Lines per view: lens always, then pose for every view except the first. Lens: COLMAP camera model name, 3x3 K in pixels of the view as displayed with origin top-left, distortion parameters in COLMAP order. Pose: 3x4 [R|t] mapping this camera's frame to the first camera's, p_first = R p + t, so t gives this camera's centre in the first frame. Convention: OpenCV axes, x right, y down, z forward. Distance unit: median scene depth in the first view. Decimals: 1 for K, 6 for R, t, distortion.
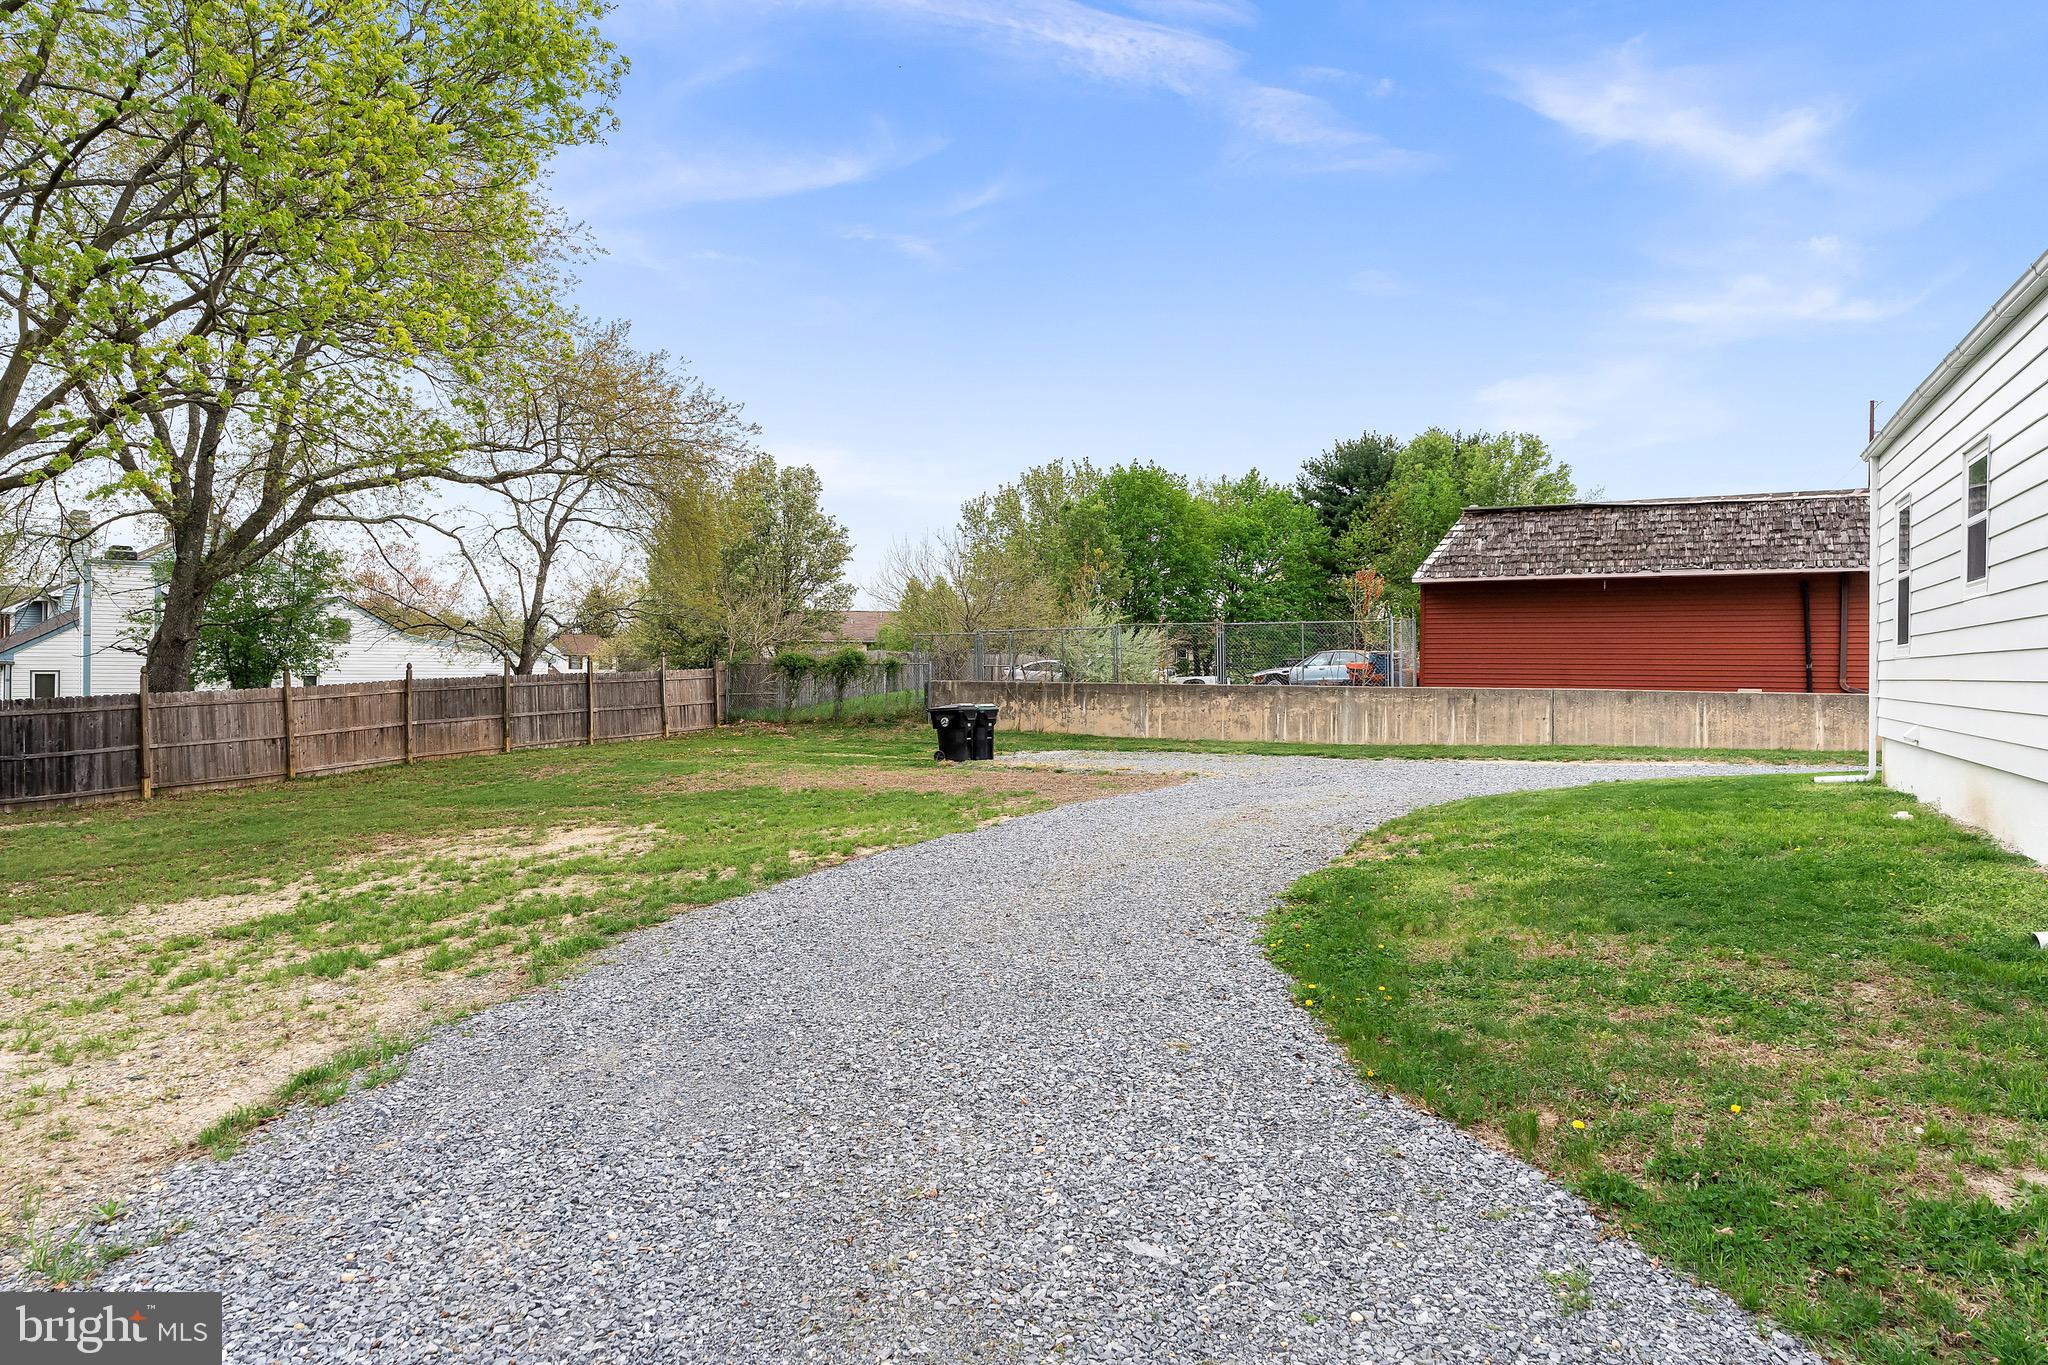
lens RADIAL K [[1182.8, 0, 1039.4], [0, 1182.8, 676.1], [0, 0, 1]] dist [0.001422, 0.000333]
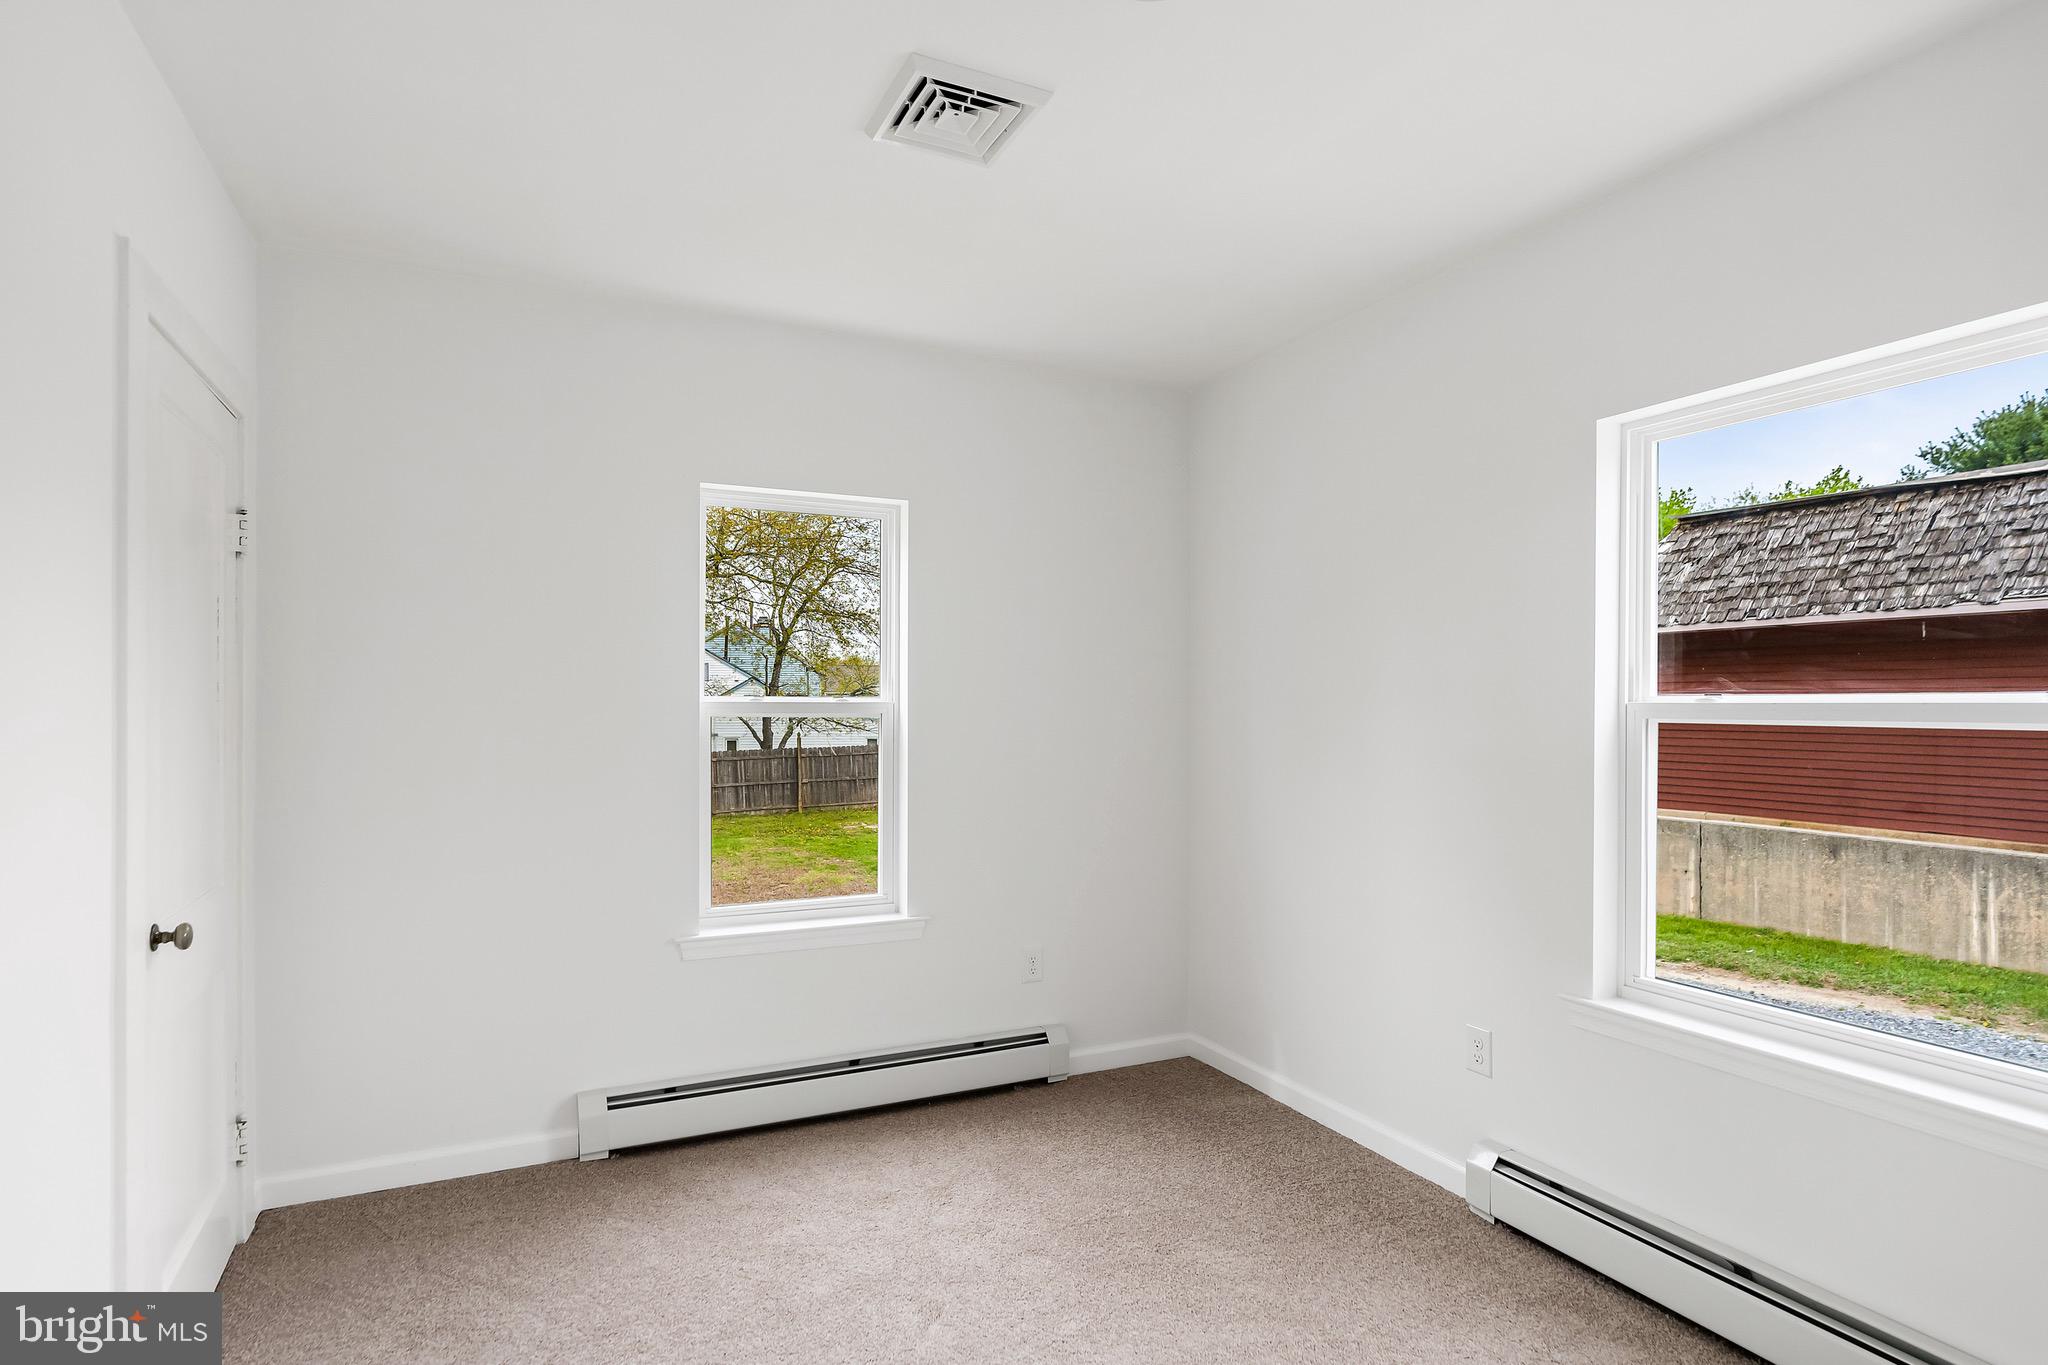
lens RADIAL K [[1054.6, 0, 1011.4], [0, 1054.6, 700.6], [0, 0, 1]] dist [-0.006580, 0.000185]
pose [[0.798849, -0.009470, -0.601457, 0.467467], [0.001231, 0.999900, -0.014107, -0.040553], [0.601530, 0.010529, 0.798781, 0.381195]]
